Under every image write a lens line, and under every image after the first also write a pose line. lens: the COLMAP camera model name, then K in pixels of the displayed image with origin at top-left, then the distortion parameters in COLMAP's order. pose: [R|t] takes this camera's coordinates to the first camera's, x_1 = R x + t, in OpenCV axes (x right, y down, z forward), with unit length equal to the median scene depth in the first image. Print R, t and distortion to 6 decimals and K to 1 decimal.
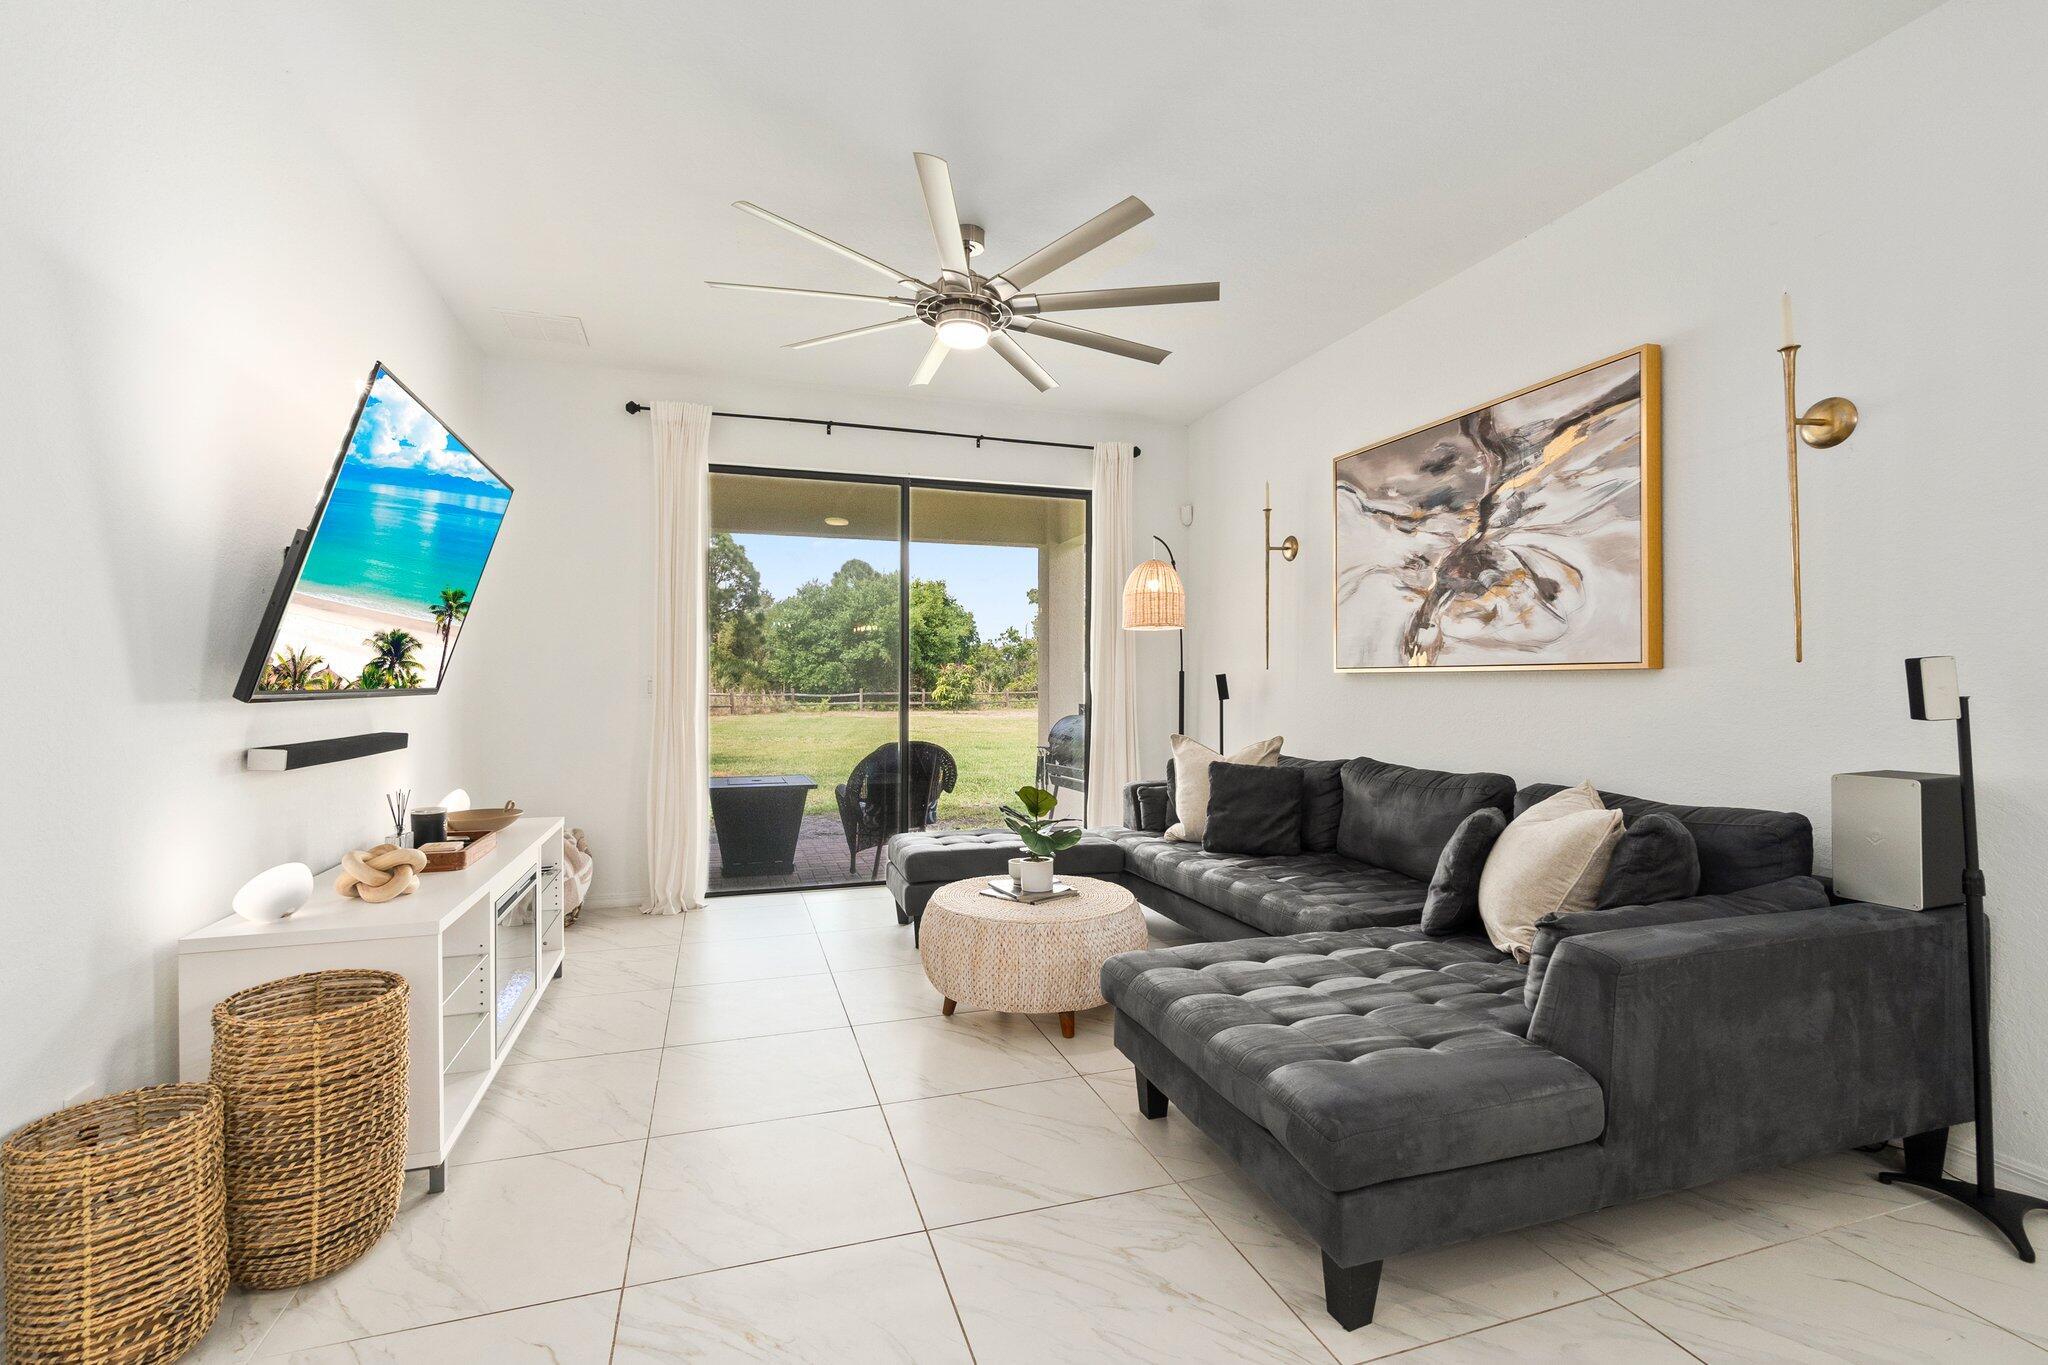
lens RADIAL K [[897.3, 0, 1019.4], [0, 897.3, 686.5], [0, 0, 1]] dist [-0.002648, 0.000059]
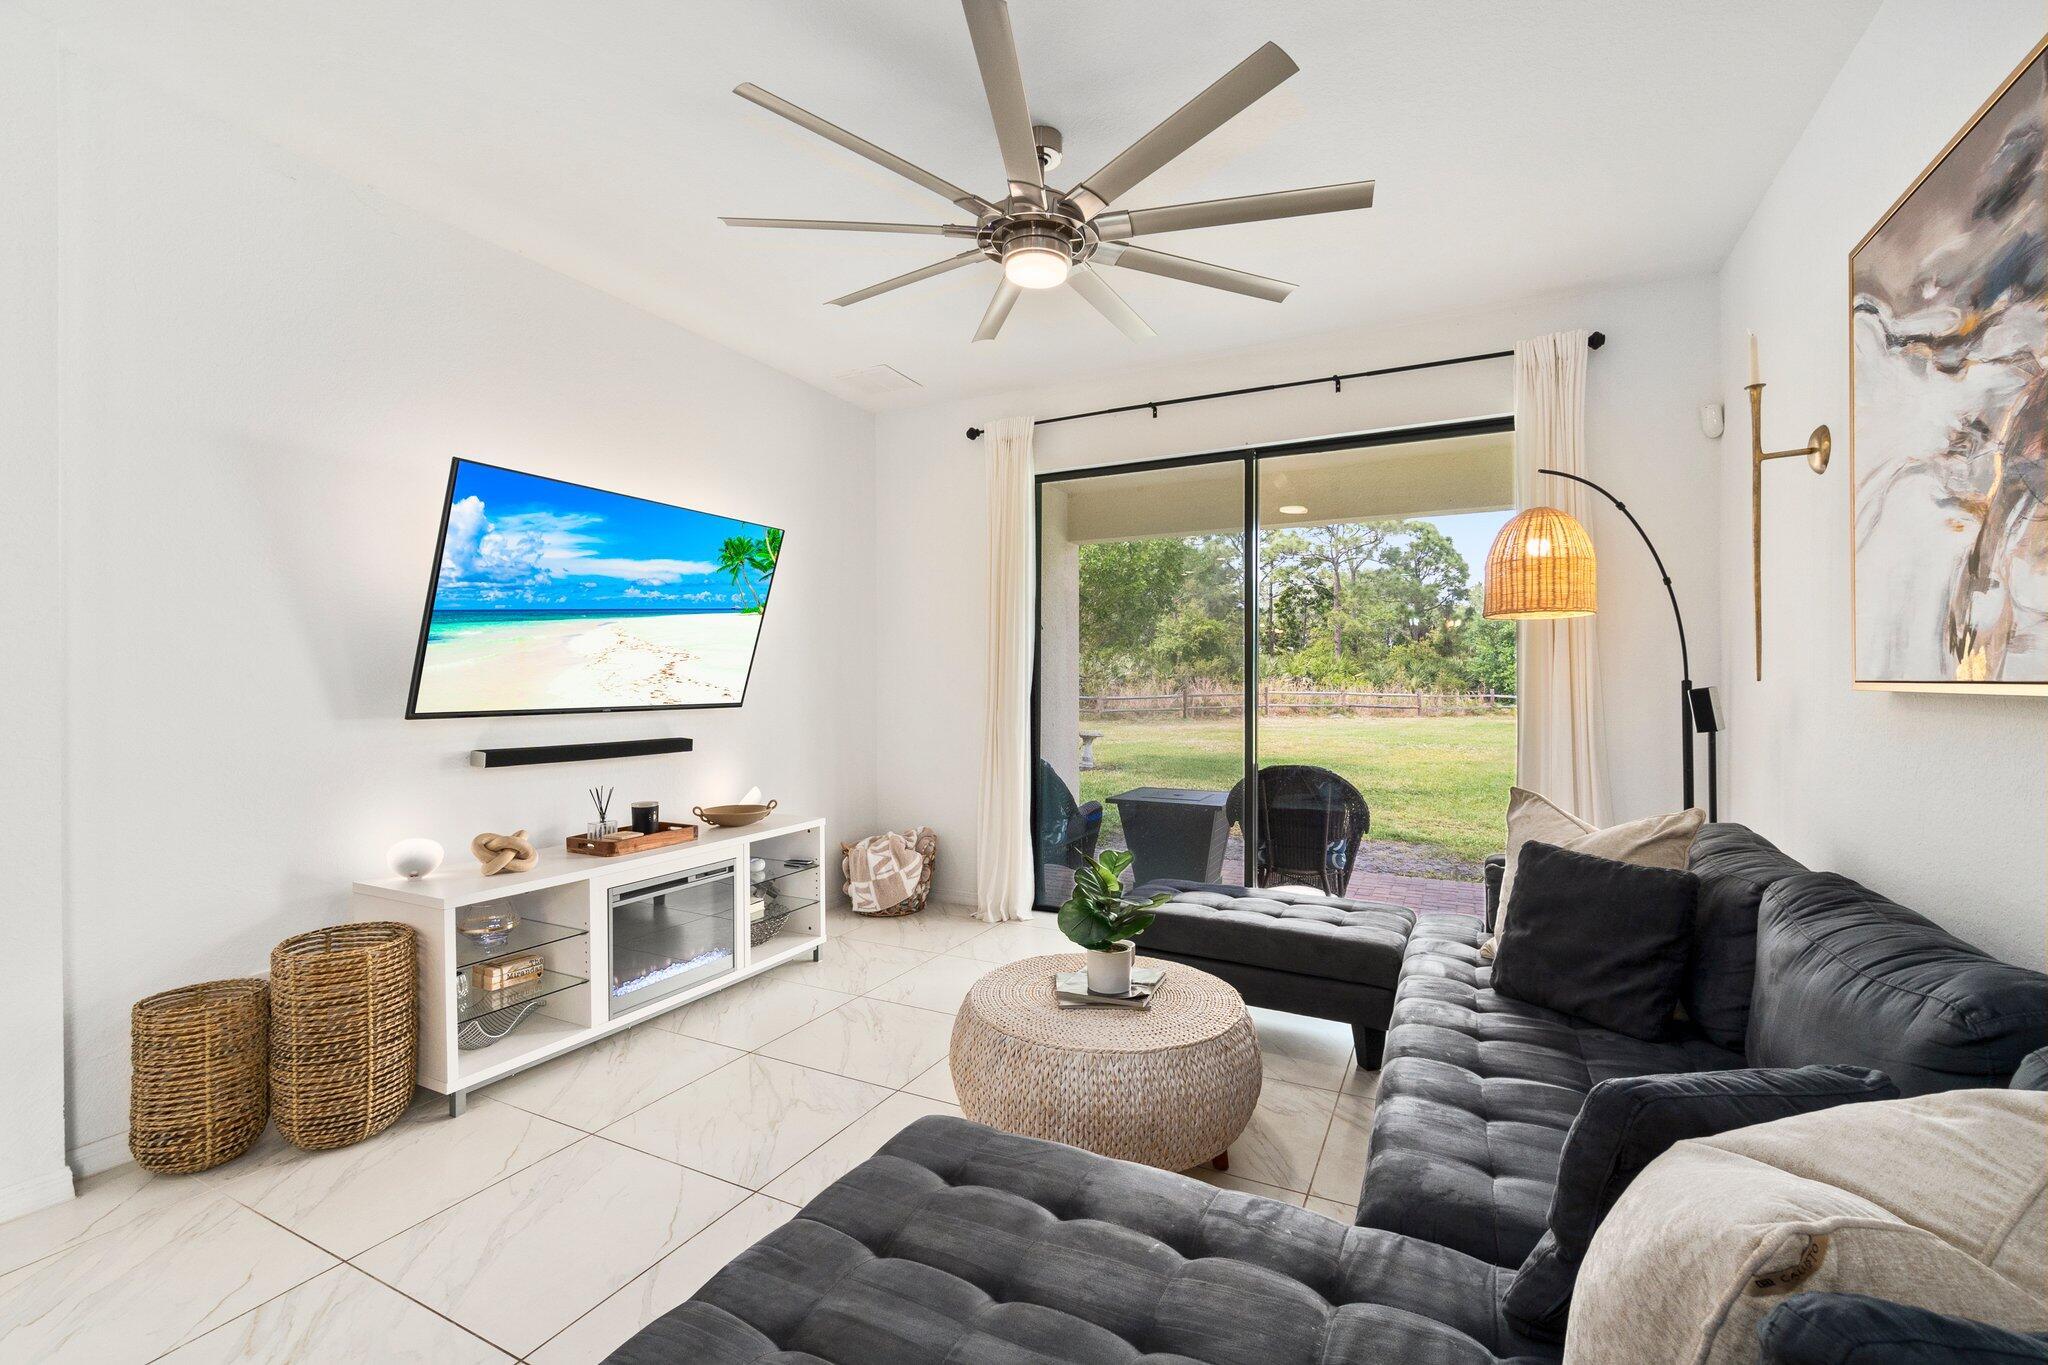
lens RADIAL K [[879.2, 0, 1019.0], [0, 879.2, 687.2], [0, 0, 1]] dist [-0.005988, 0.000646]
pose [[0.702856, 0.002704, -0.711327, 0.414618], [-0.000808, 0.999995, 0.003004, -0.019857], [0.711332, -0.001537, 0.702855, 0.379258]]
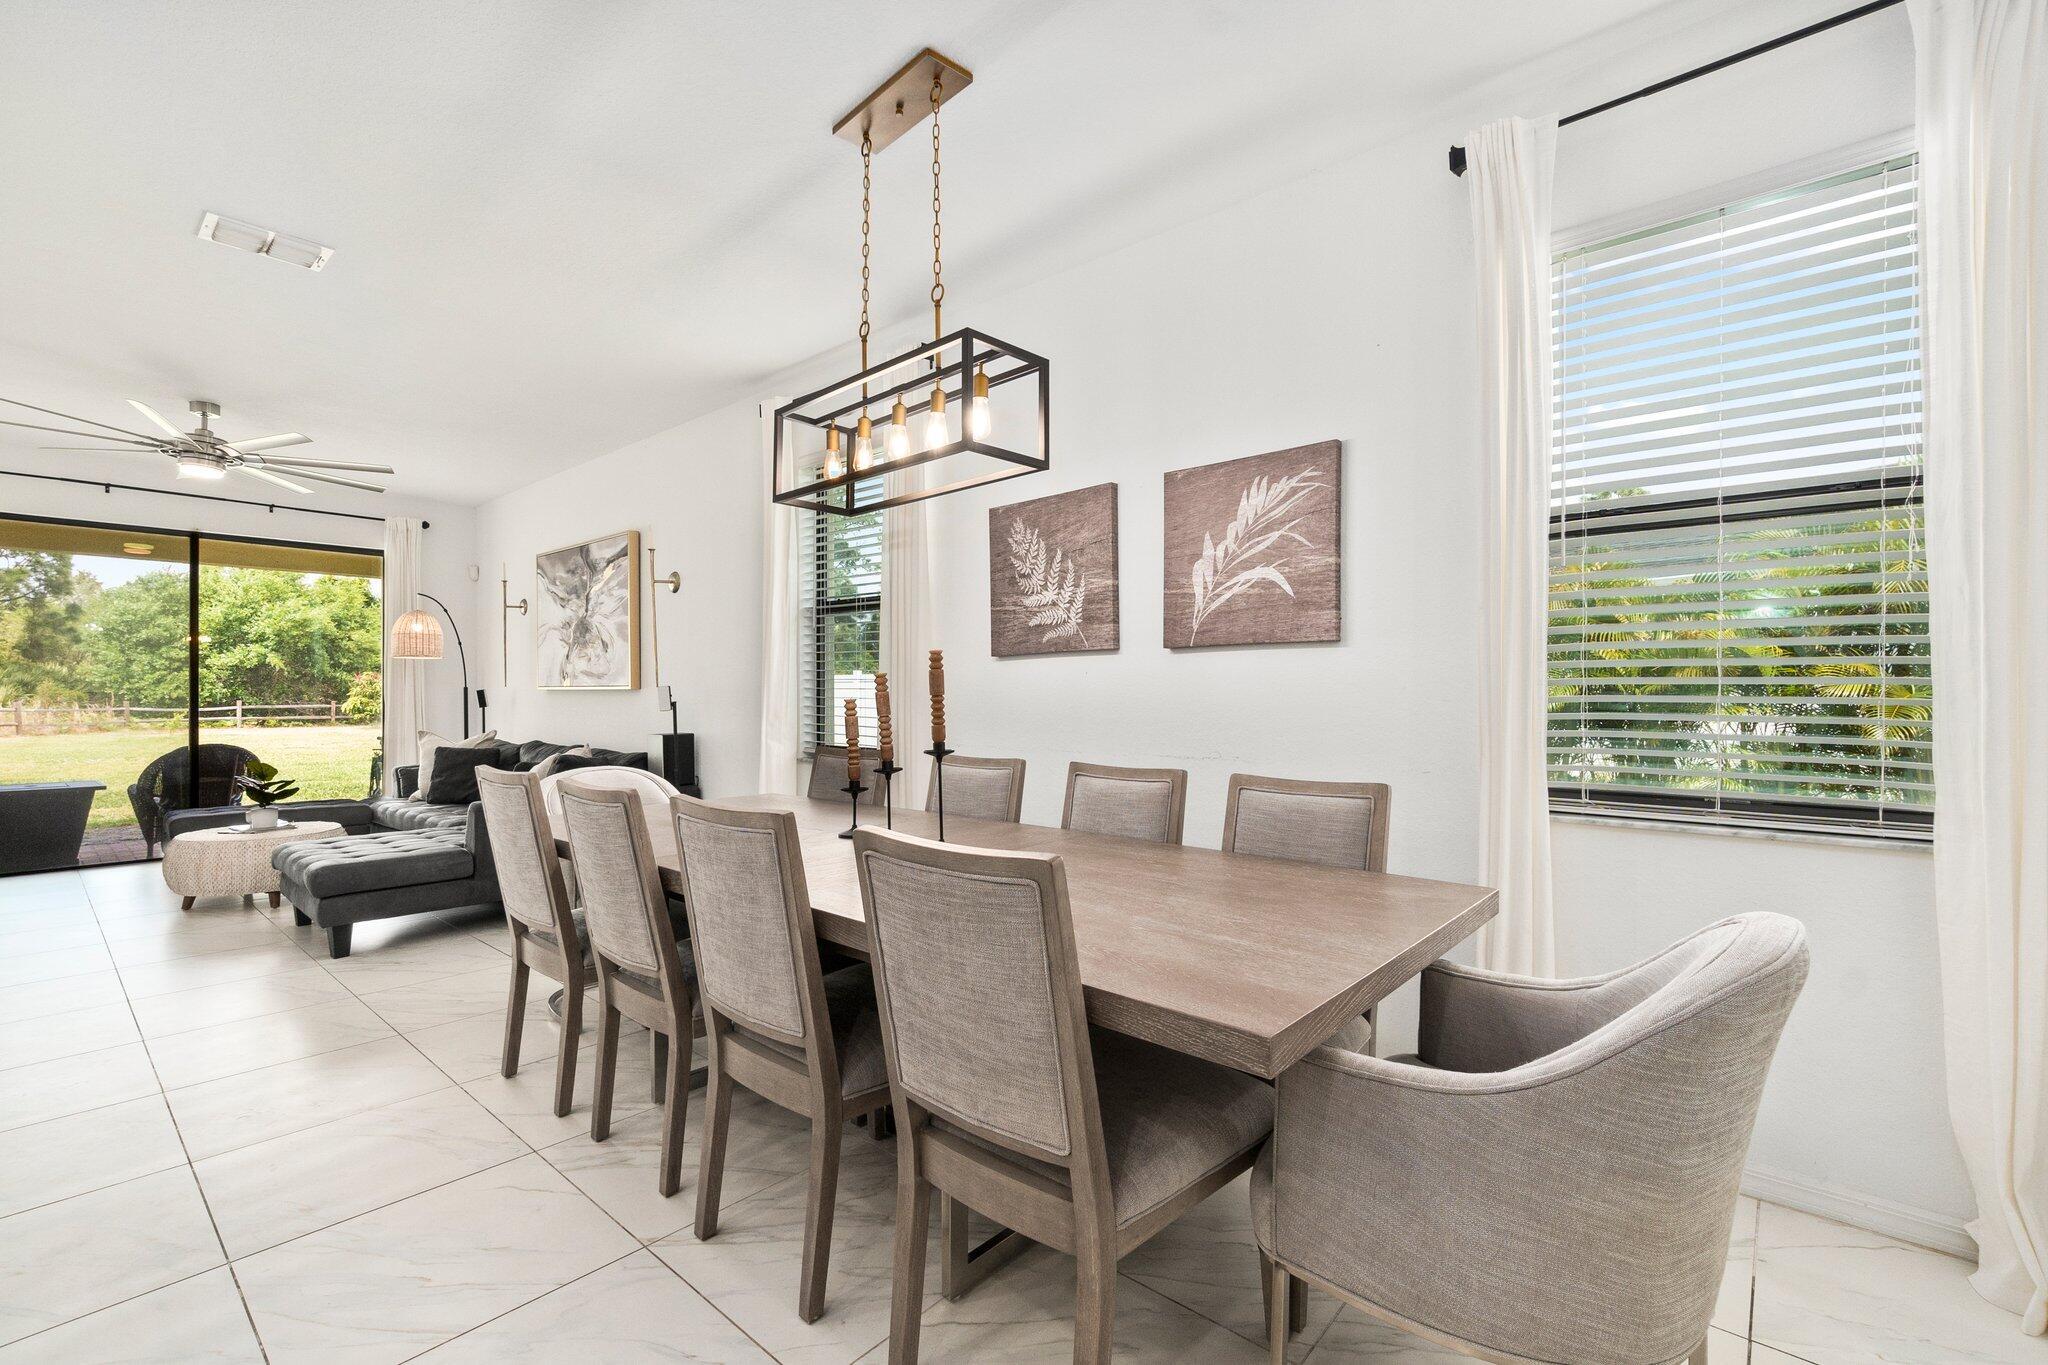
lens RADIAL K [[886.9, 0, 1021.8], [0, 886.9, 695.9], [0, 0, 1]] dist [-0.006294, -0.000136]
pose [[0.859191, -0.002196, 0.511650, 0.319744], [0.002765, 0.999996, -0.000350, -0.000930], [-0.511648, 0.001715, 0.859194, -0.879545]]
